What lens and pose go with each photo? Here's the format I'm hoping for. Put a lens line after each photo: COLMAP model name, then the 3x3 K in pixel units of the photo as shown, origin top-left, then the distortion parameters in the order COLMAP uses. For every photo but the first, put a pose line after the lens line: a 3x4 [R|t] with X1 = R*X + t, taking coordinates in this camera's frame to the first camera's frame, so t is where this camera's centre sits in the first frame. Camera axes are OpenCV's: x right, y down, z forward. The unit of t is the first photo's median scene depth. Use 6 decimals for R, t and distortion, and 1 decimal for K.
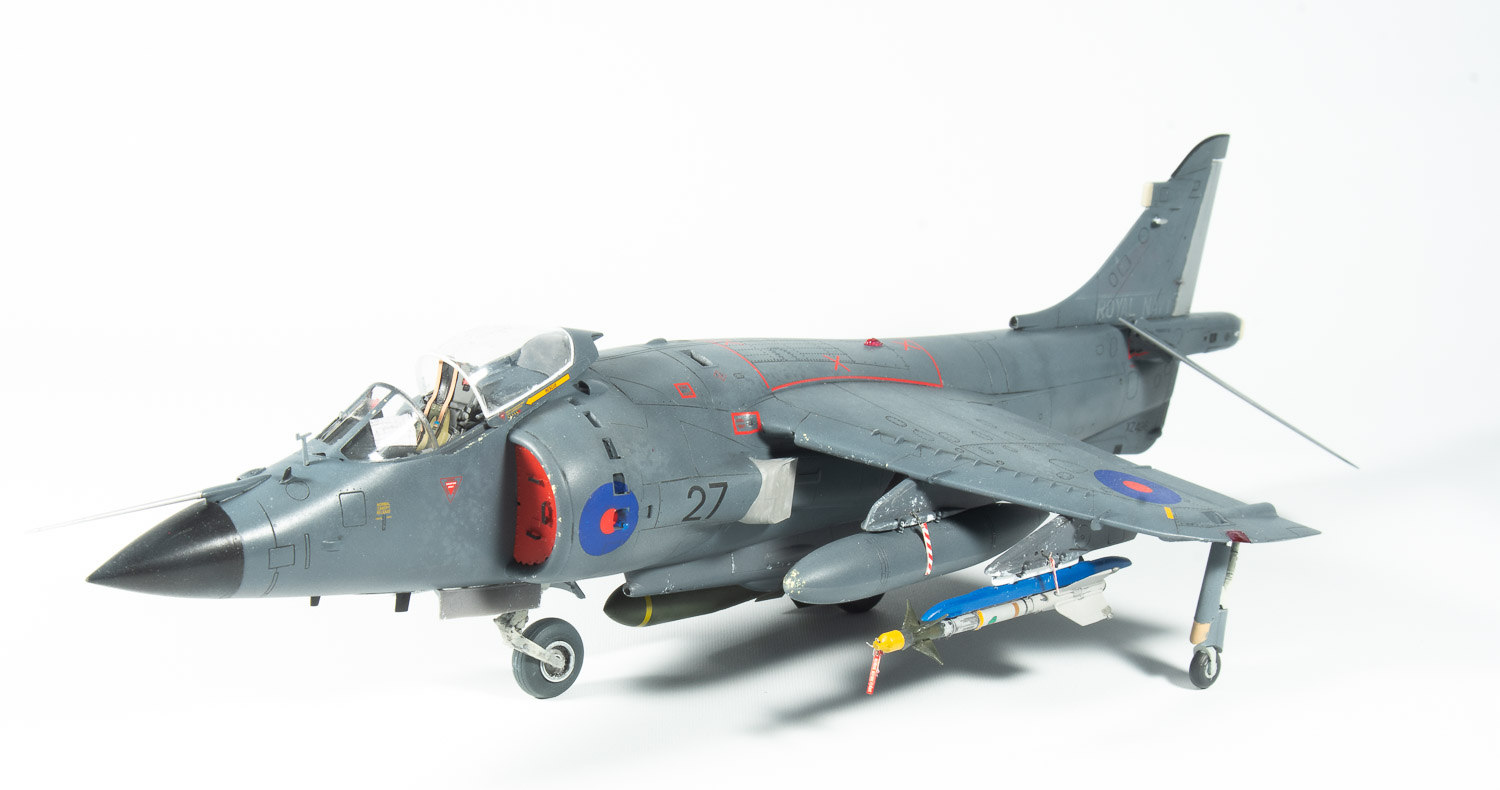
lens RADIAL K [[2989.7, 0, 750.0], [0, 2989.7, 395.0], [0, 0, 1]] dist [-0.042654, -0.125955]
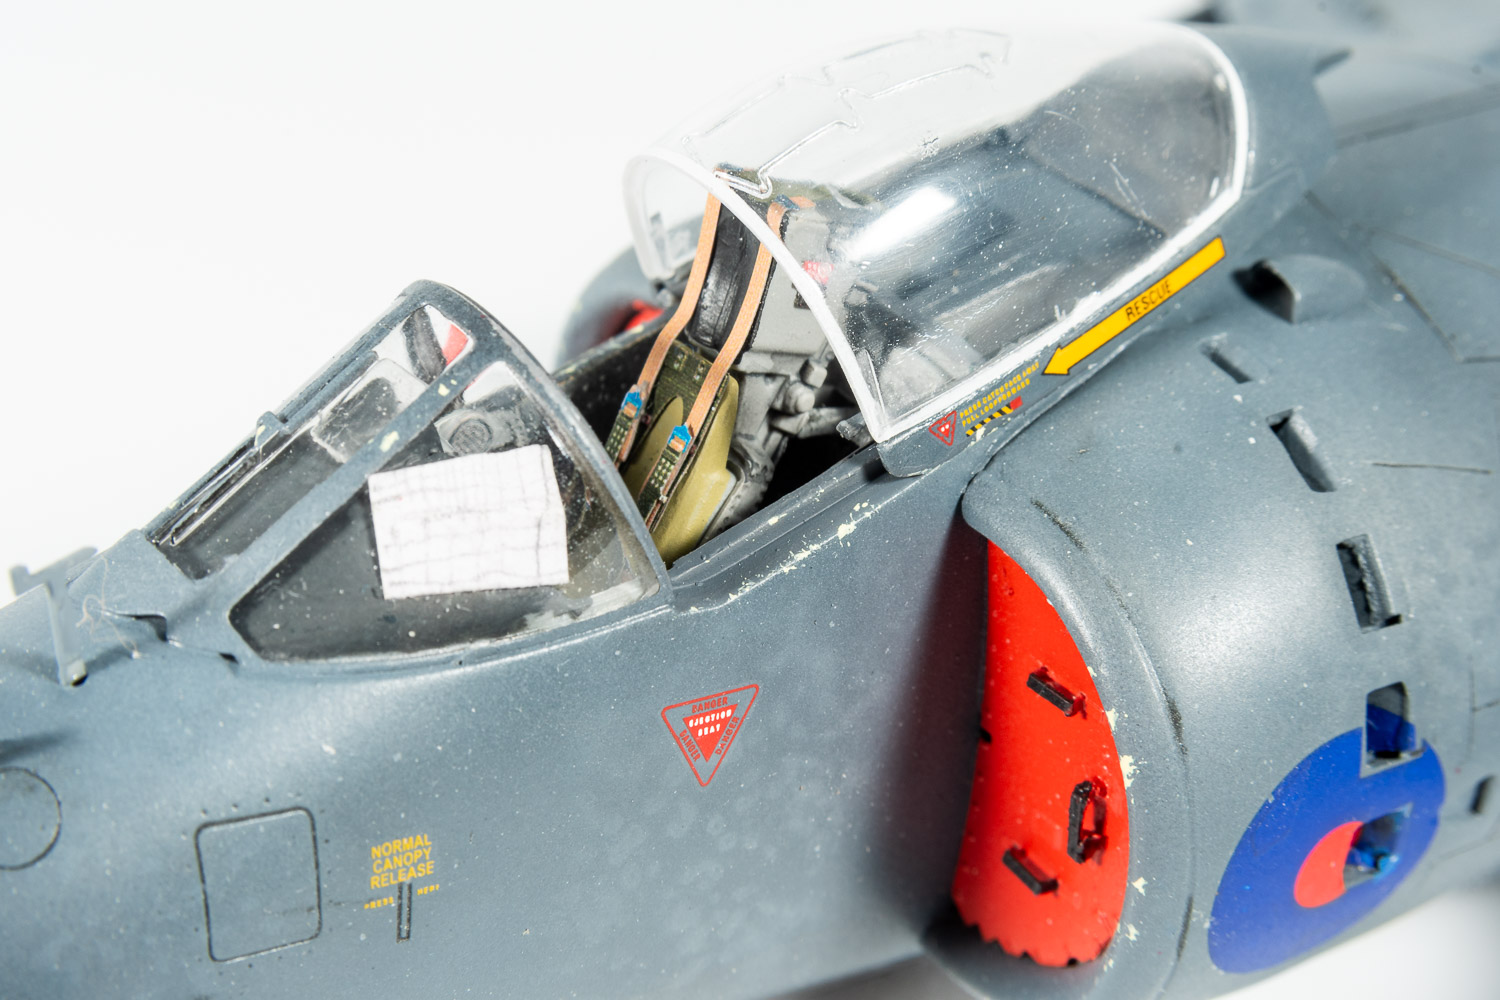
lens RADIAL K [[2983.5, 0, 750.0], [0, 2983.5, 500.0], [0, 0, 1]] dist [-0.187454, -0.067262]
pose [[0.981933, 0.099632, -0.160876, -0.058528], [-0.053236, 0.961276, 0.270395, -0.053208], [0.181586, -0.256945, 0.949213, 0.763765]]
